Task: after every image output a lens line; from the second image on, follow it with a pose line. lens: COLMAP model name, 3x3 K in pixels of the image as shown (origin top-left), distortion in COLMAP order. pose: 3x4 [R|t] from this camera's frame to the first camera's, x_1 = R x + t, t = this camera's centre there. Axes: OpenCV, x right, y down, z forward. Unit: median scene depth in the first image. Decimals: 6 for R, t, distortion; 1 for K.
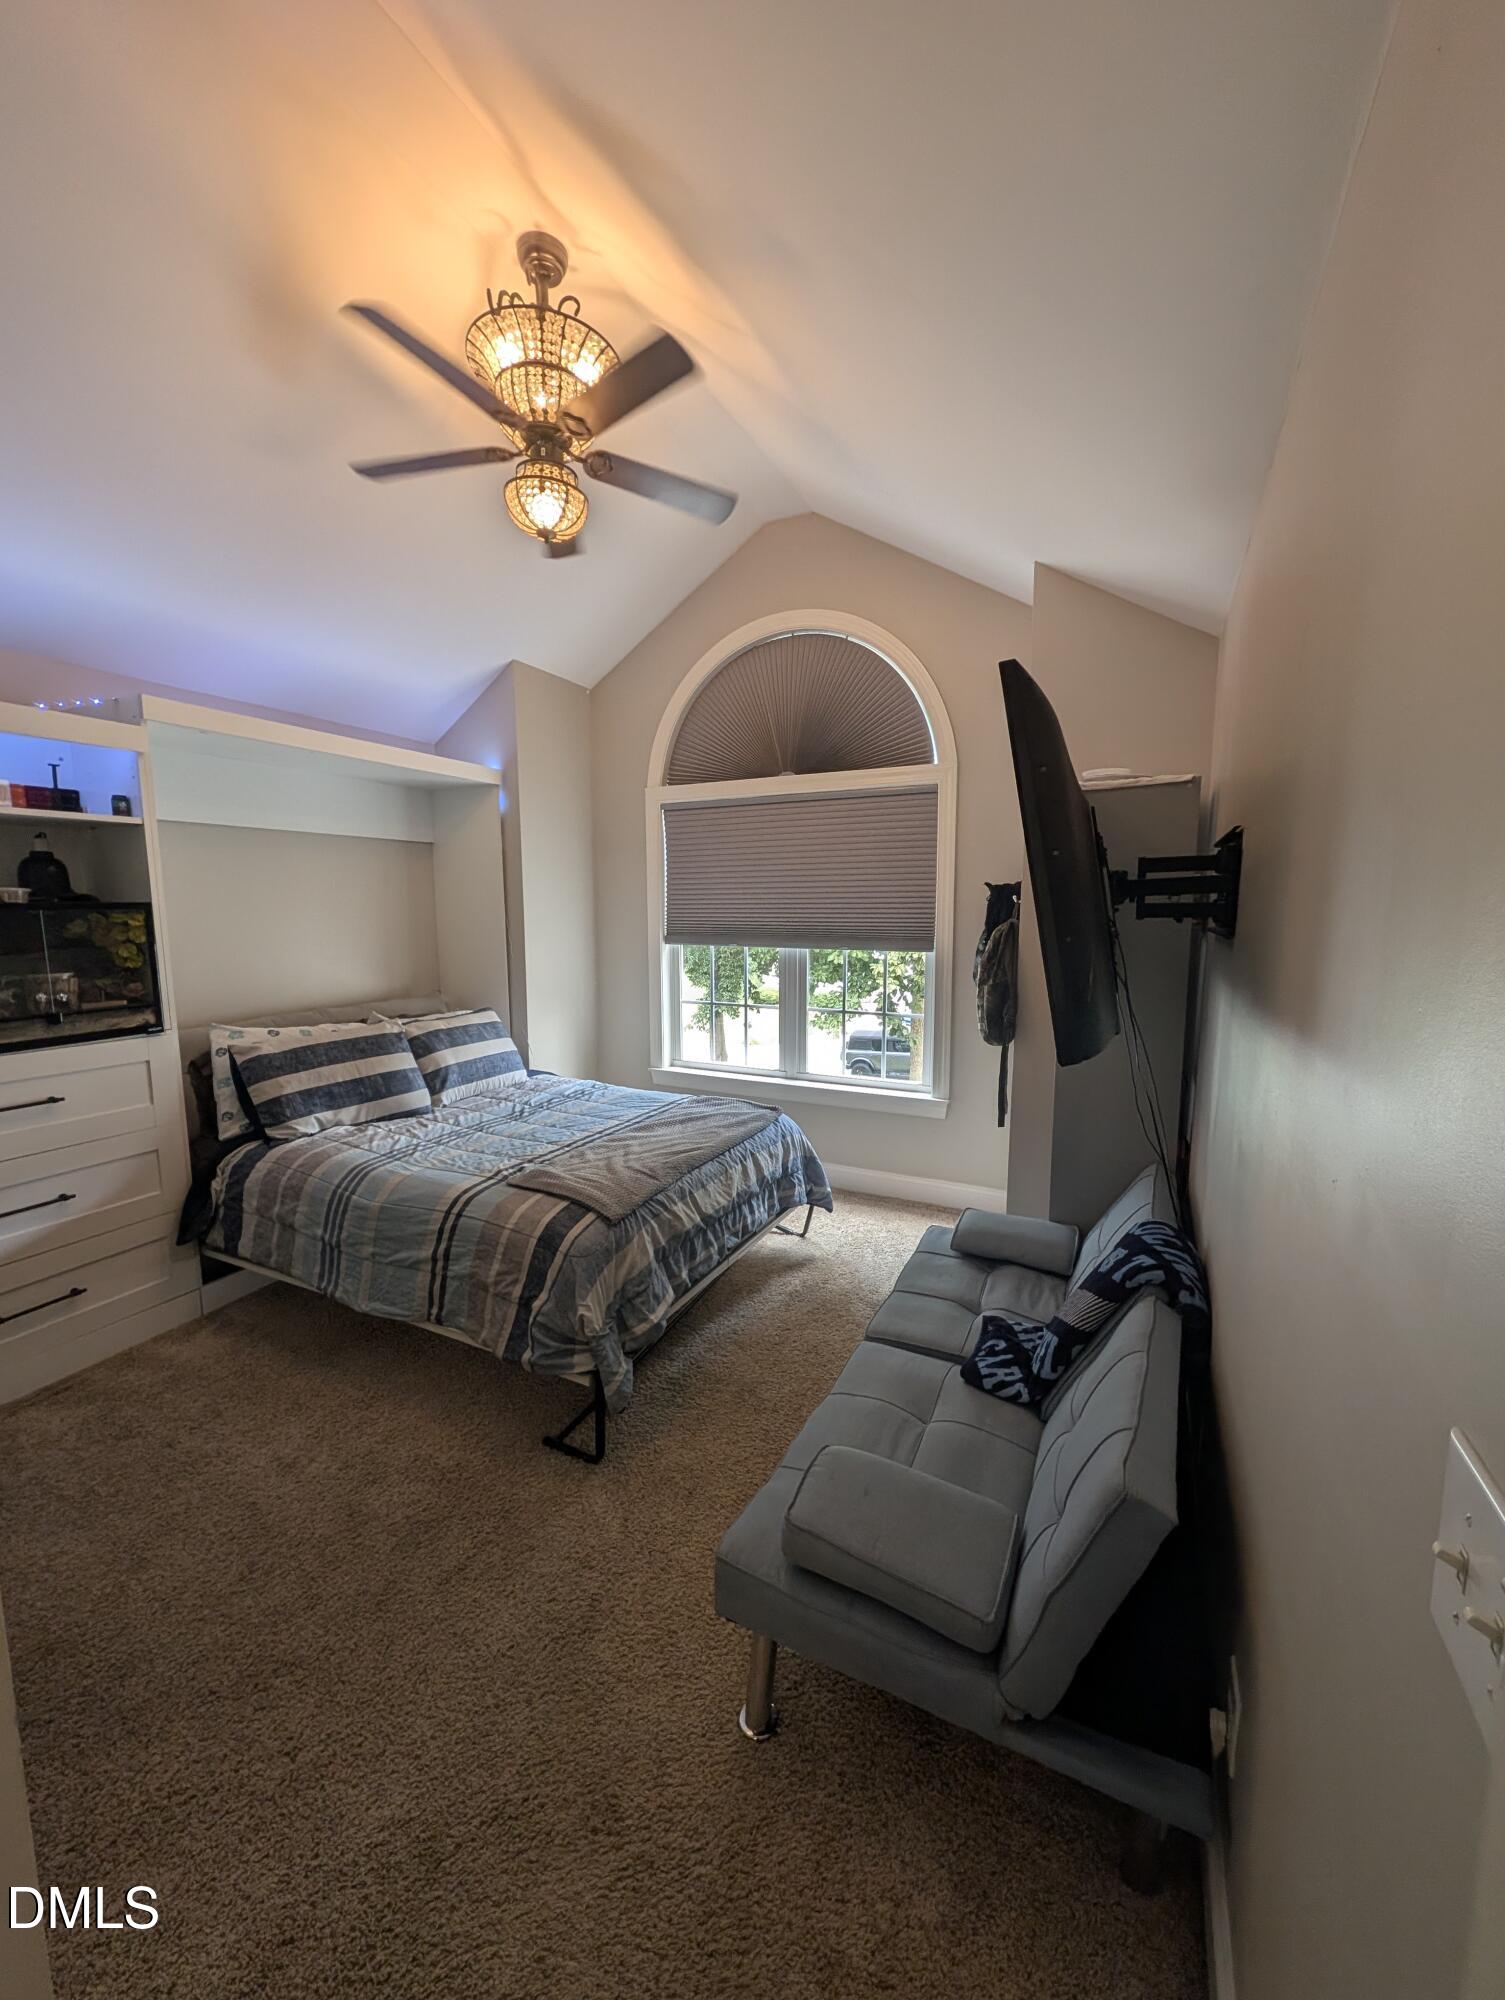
lens RADIAL K [[769.3, 0, 759.2], [0, 769.3, 999.1], [0, 0, 1]] dist [0.004904, -0.000372]
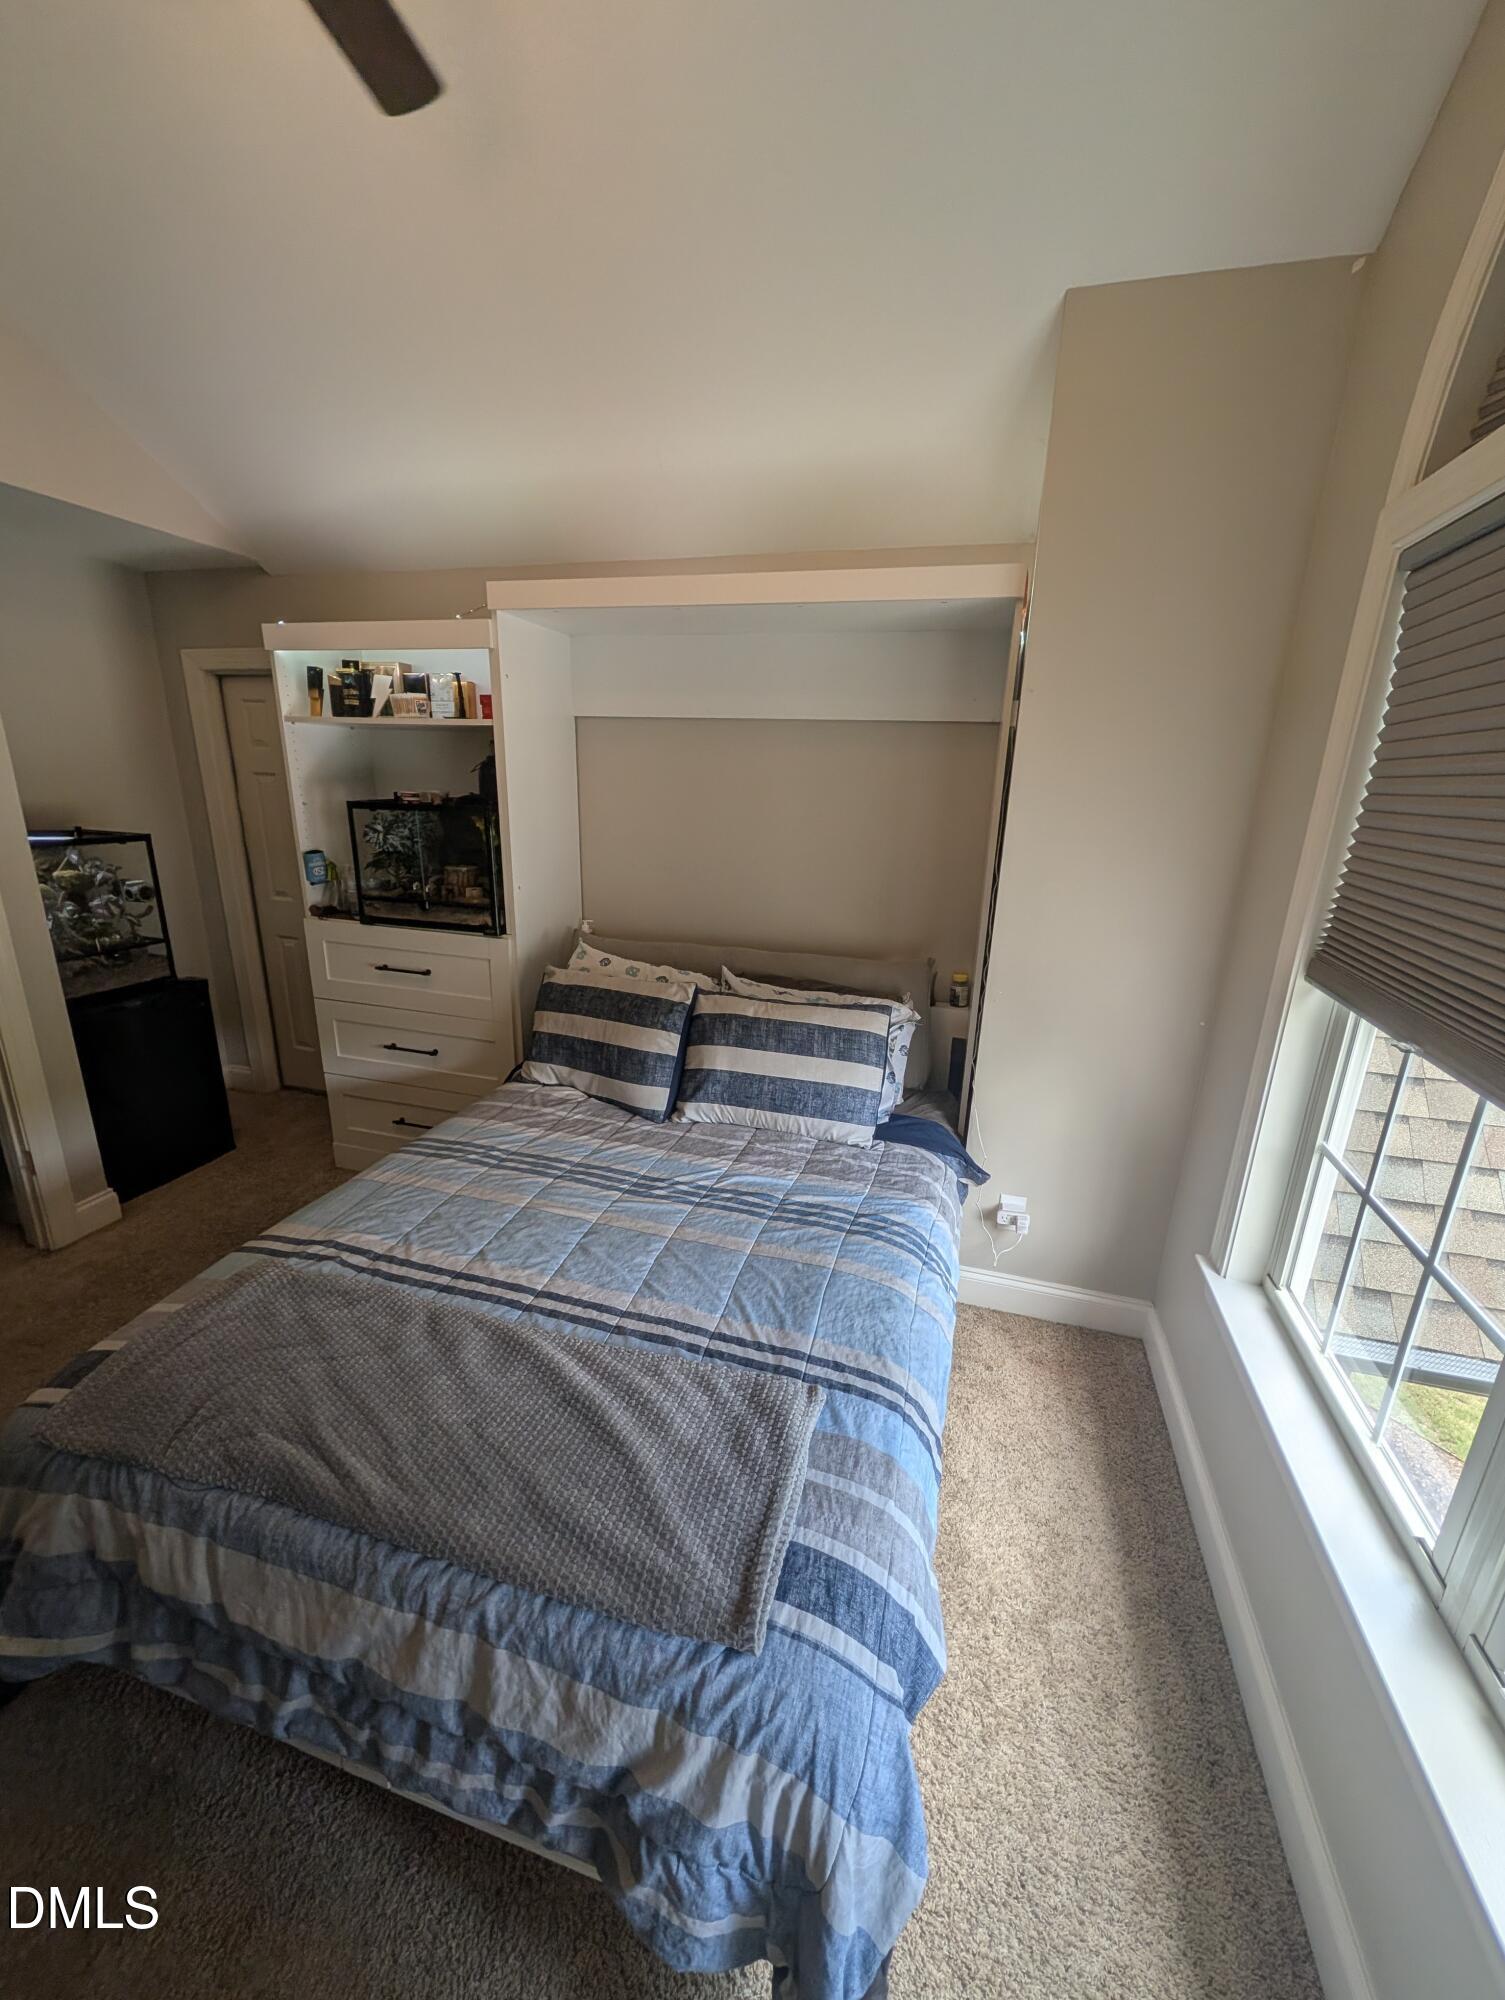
lens RADIAL K [[769.3, 0, 759.2], [0, 769.3, 999.1], [0, 0, 1]] dist [0.004904, -0.000372]
pose [[0.188226, 0.281389, -0.940952, 0.250865], [-0.154725, 0.954609, 0.254522, -0.170457], [0.969861, 0.097681, 0.223220, 0.989267]]
